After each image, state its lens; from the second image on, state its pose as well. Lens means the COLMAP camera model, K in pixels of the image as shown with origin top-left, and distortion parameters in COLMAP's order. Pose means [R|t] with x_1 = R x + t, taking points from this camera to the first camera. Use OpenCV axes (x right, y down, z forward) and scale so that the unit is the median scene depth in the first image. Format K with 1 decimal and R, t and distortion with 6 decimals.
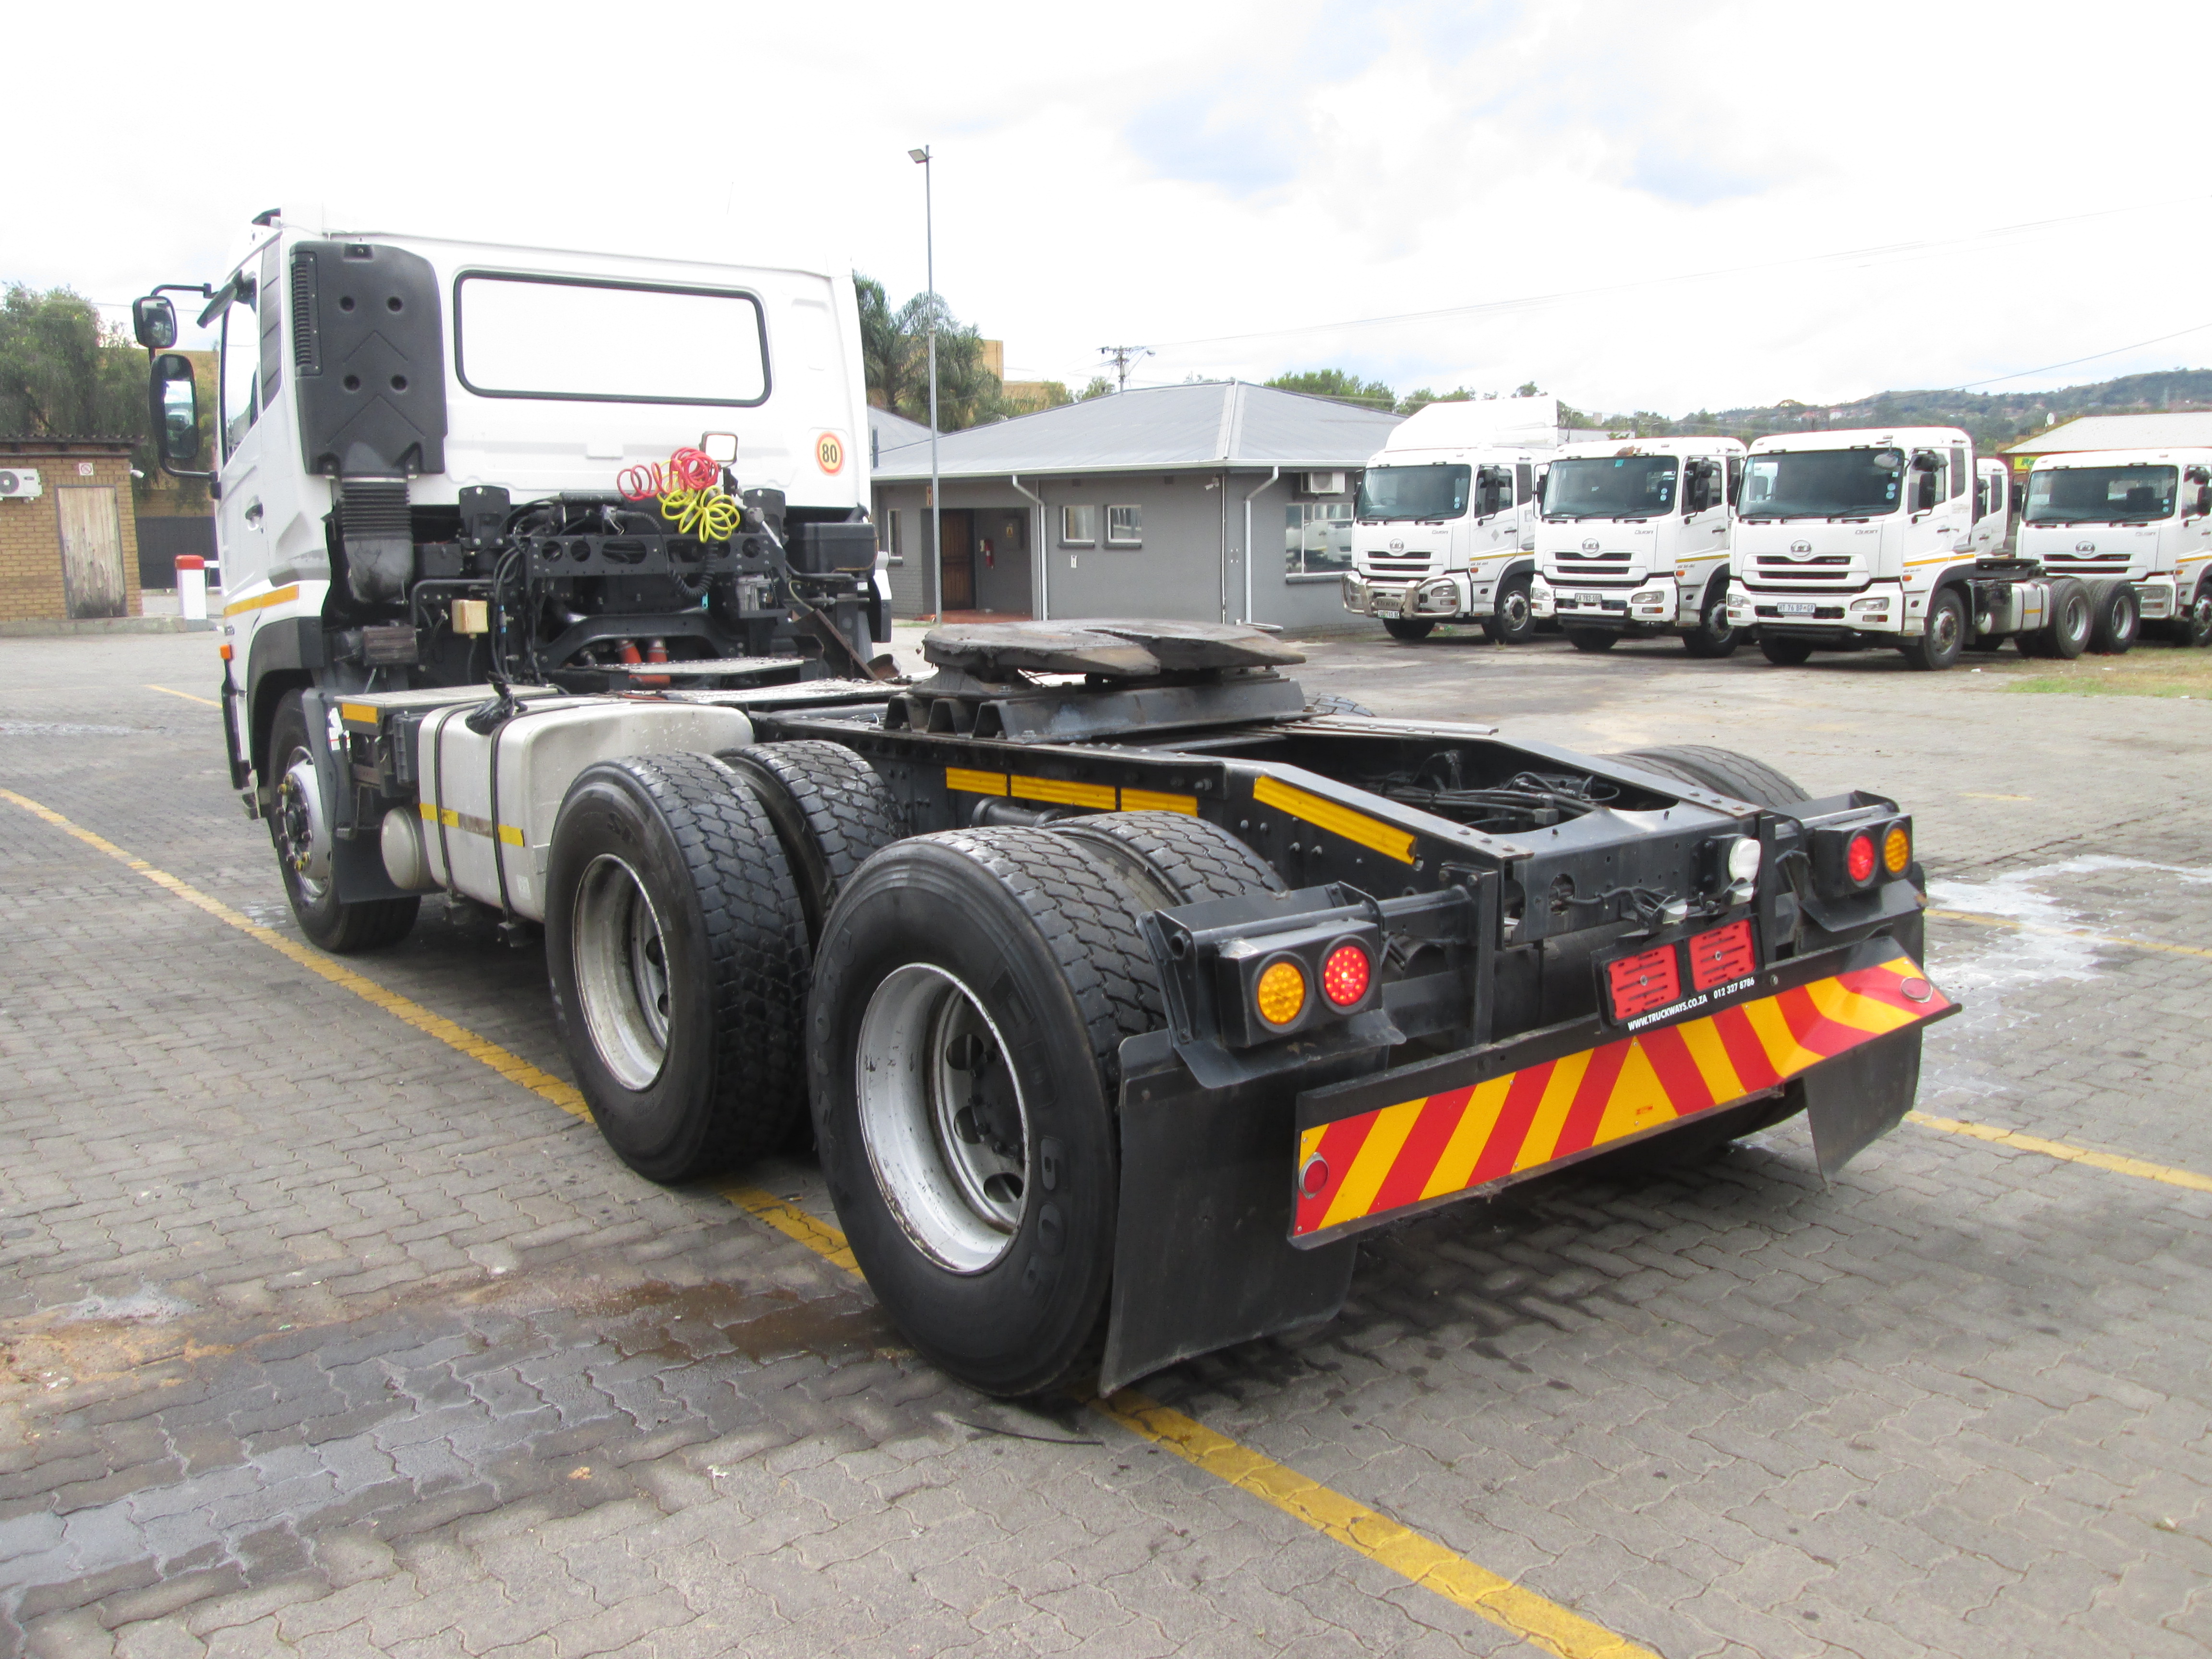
lens RADIAL K [[1826.6, 0, 1129.4], [0, 1826.6, 794.7], [0, 0, 1]] dist [-0.063104, 0.035108]
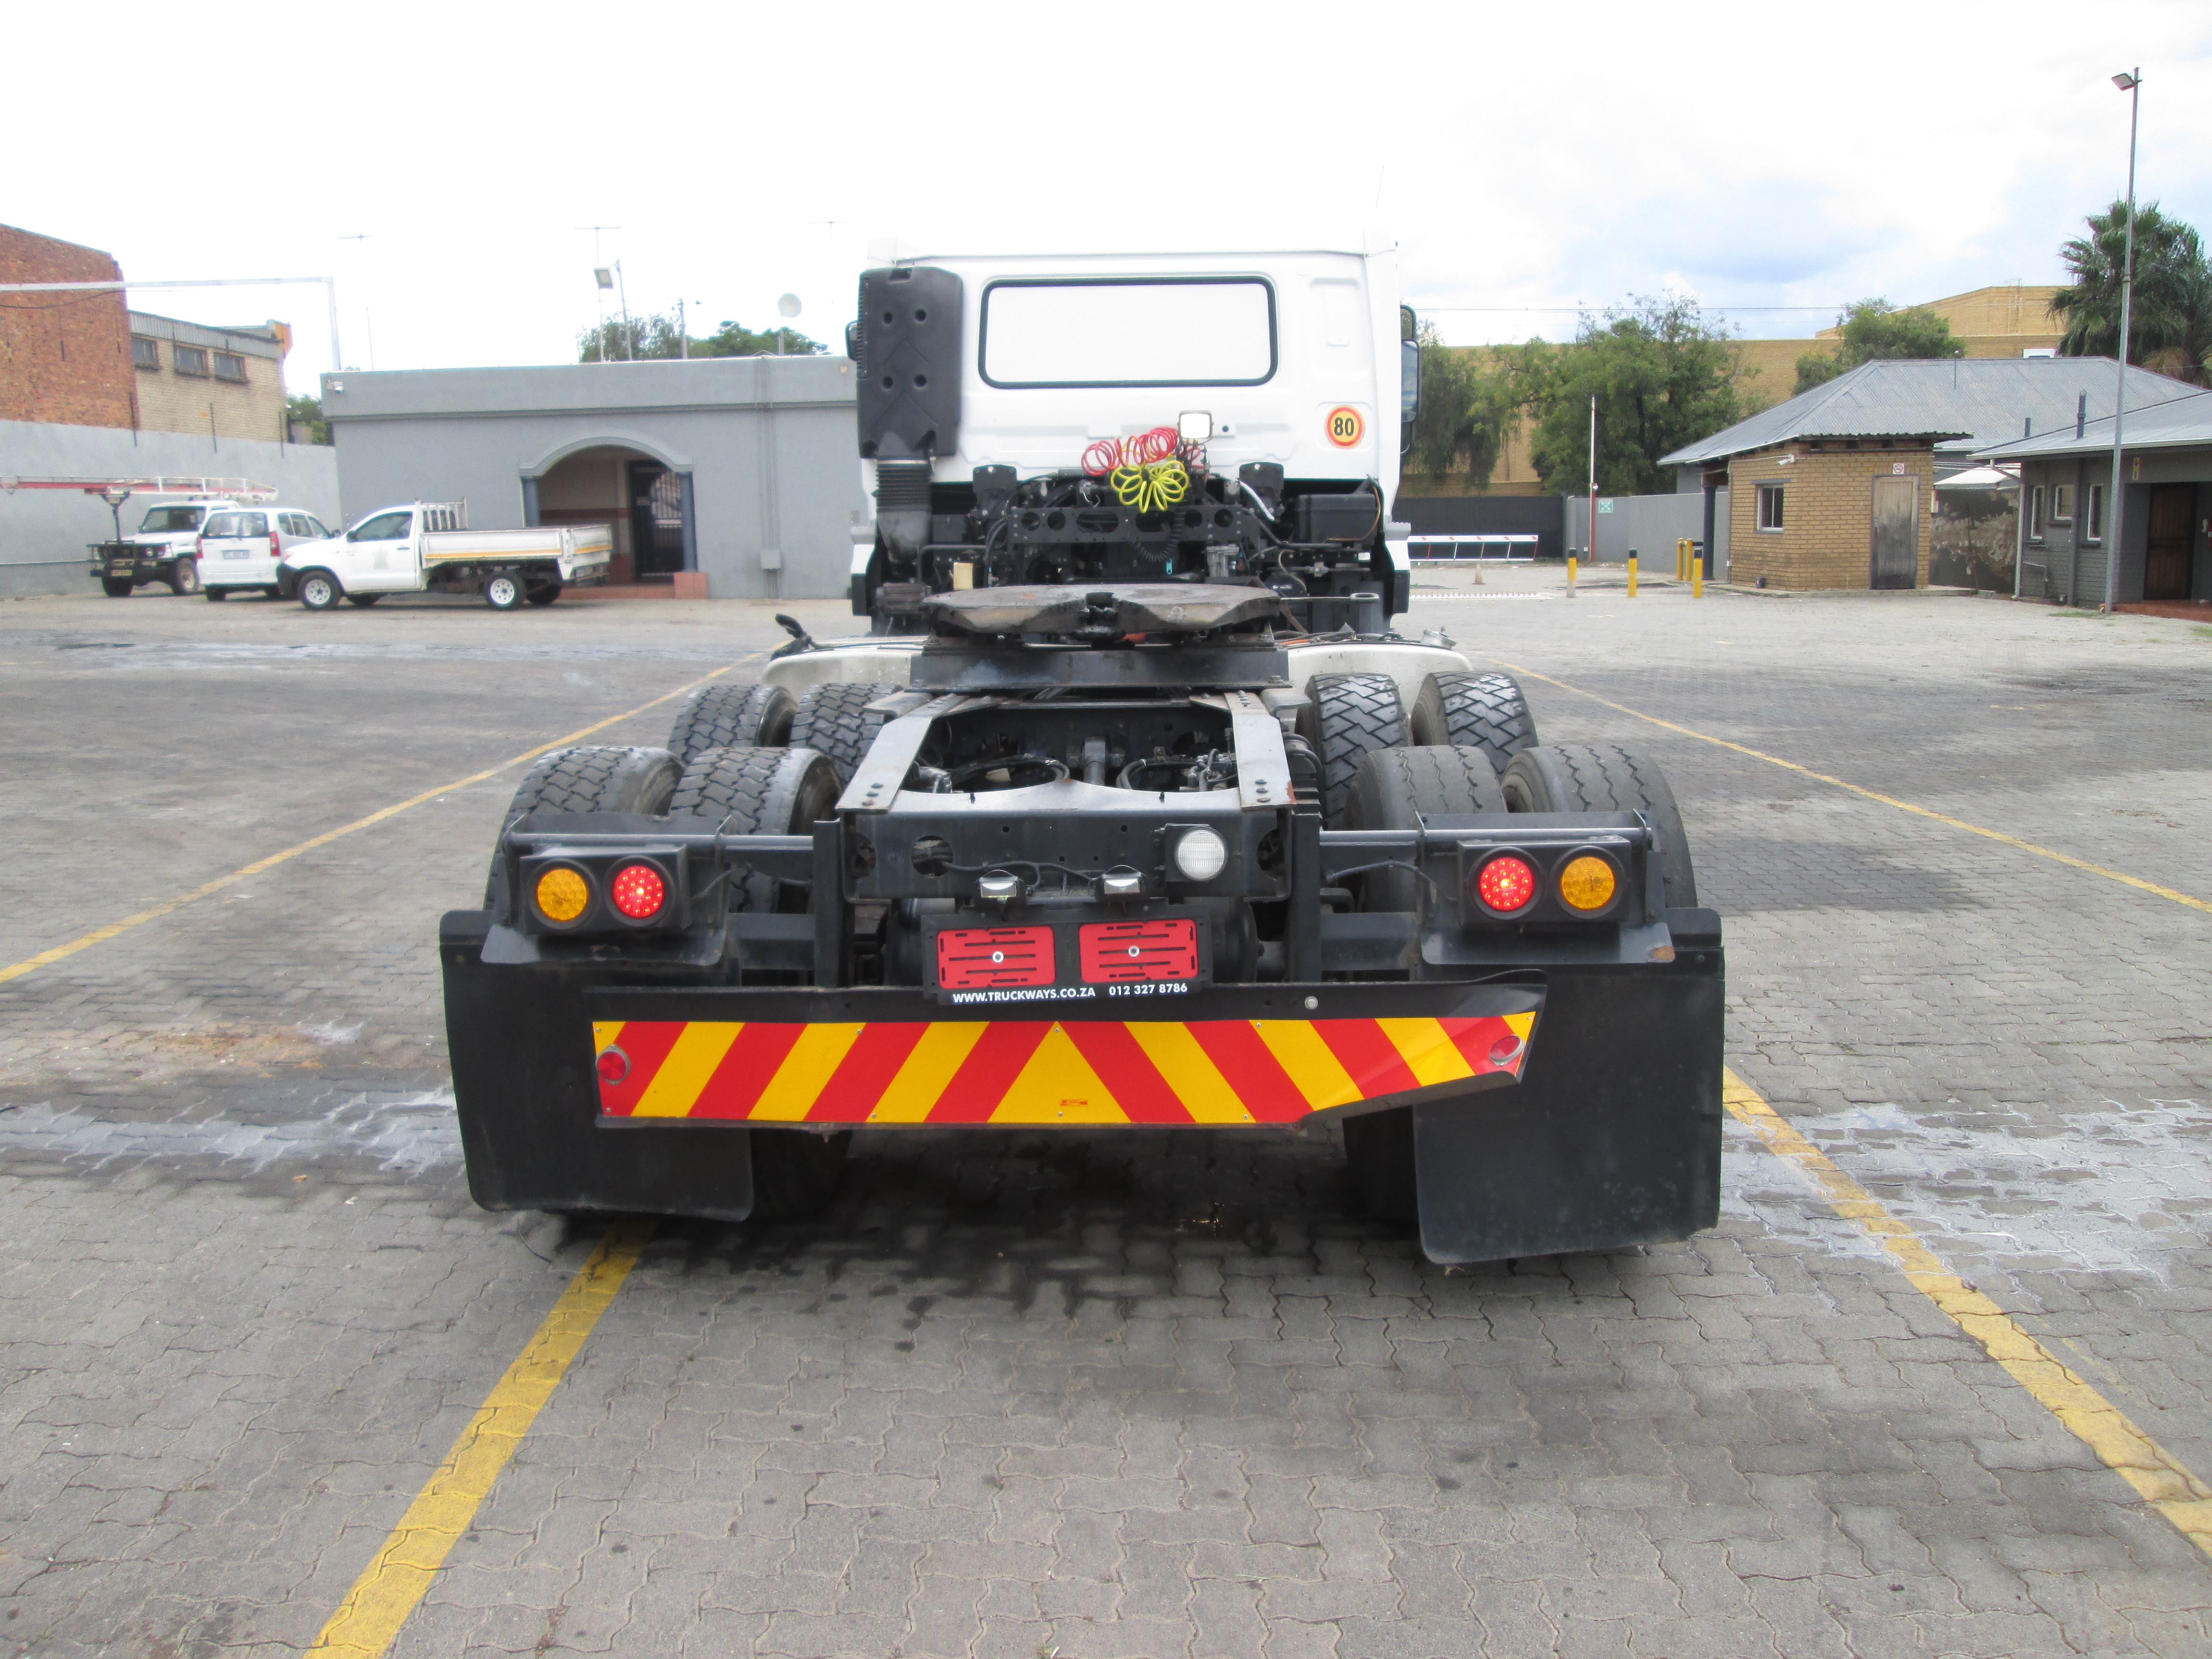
lens RADIAL K [[1826.6, 0, 1119.7], [0, 1826.6, 799.9], [0, 0, 1]] dist [-0.063104, 0.035108]
pose [[0.760032, 0.094142, -0.643030, 0.754450], [-0.085600, 0.995333, 0.044545, -0.022666], [0.644223, 0.021188, 0.764544, 0.242615]]
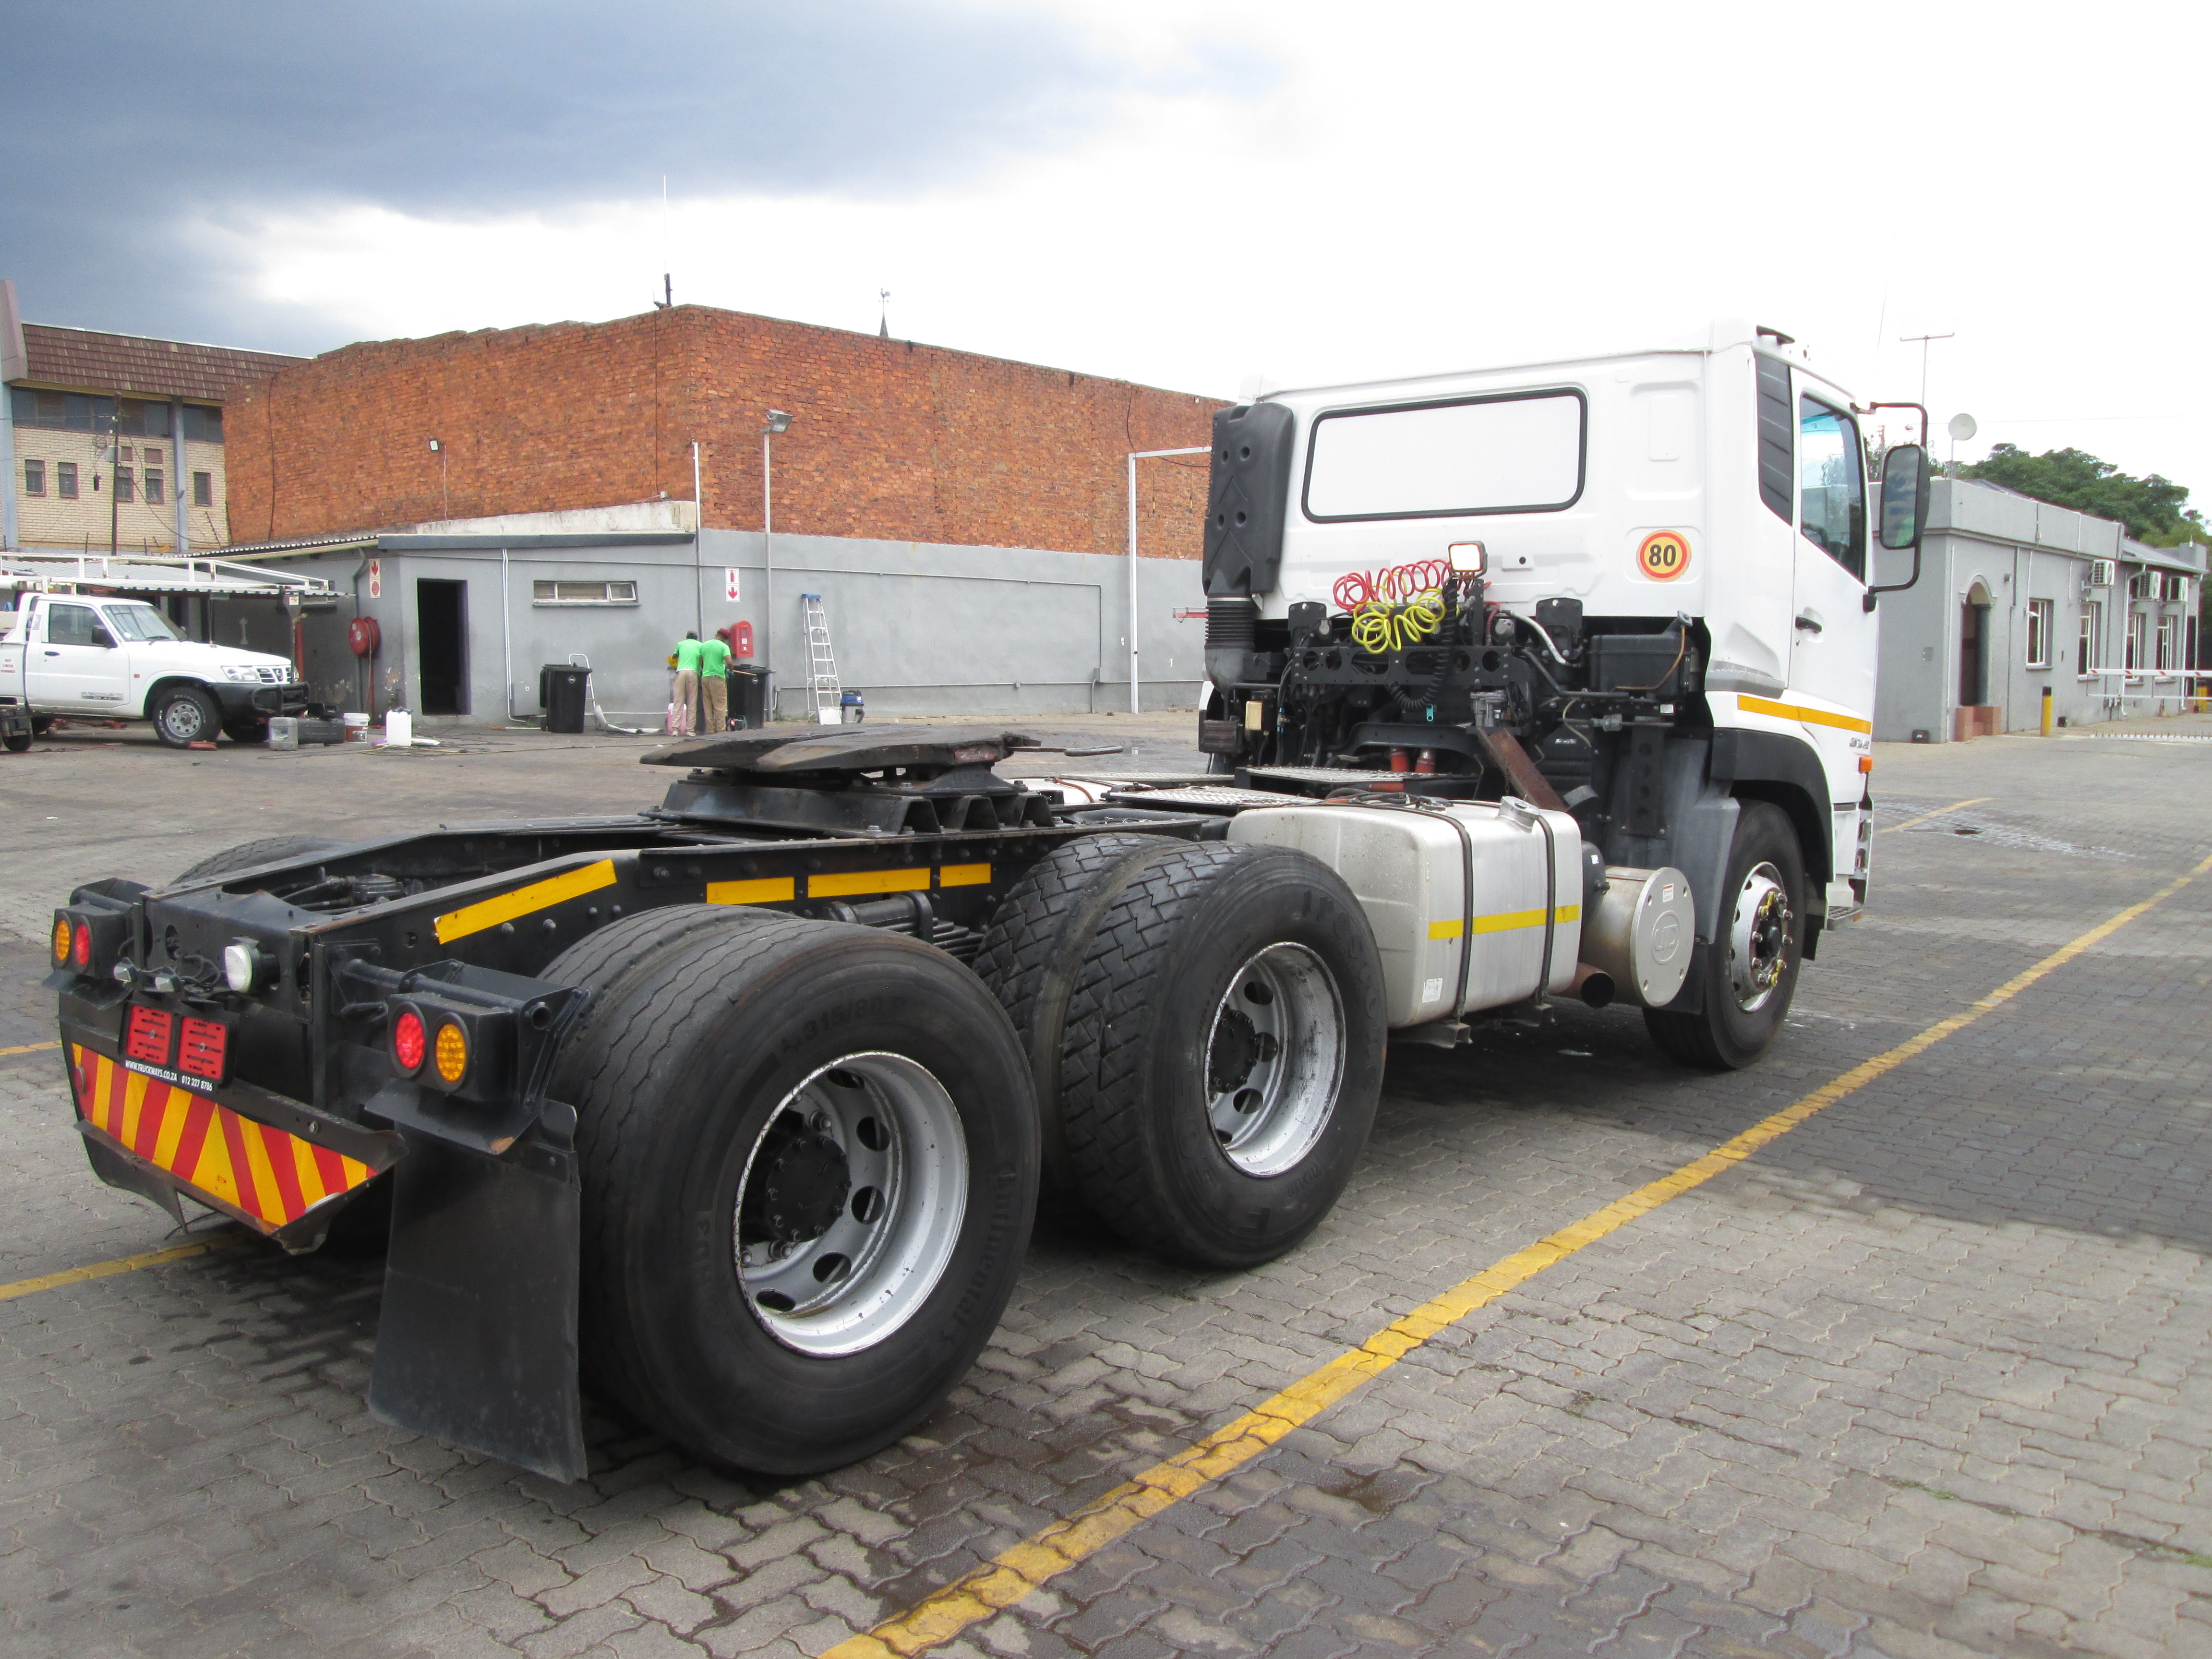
lens RADIAL K [[1826.6, 0, 1114.7], [0, 1826.6, 784.1], [0, 0, 1]] dist [-0.063104, 0.035108]
pose [[0.173903, 0.073655, -0.982004, 1.161242], [-0.145658, 0.988154, 0.048322, -0.150067], [0.973931, 0.134634, 0.182571, 1.079876]]
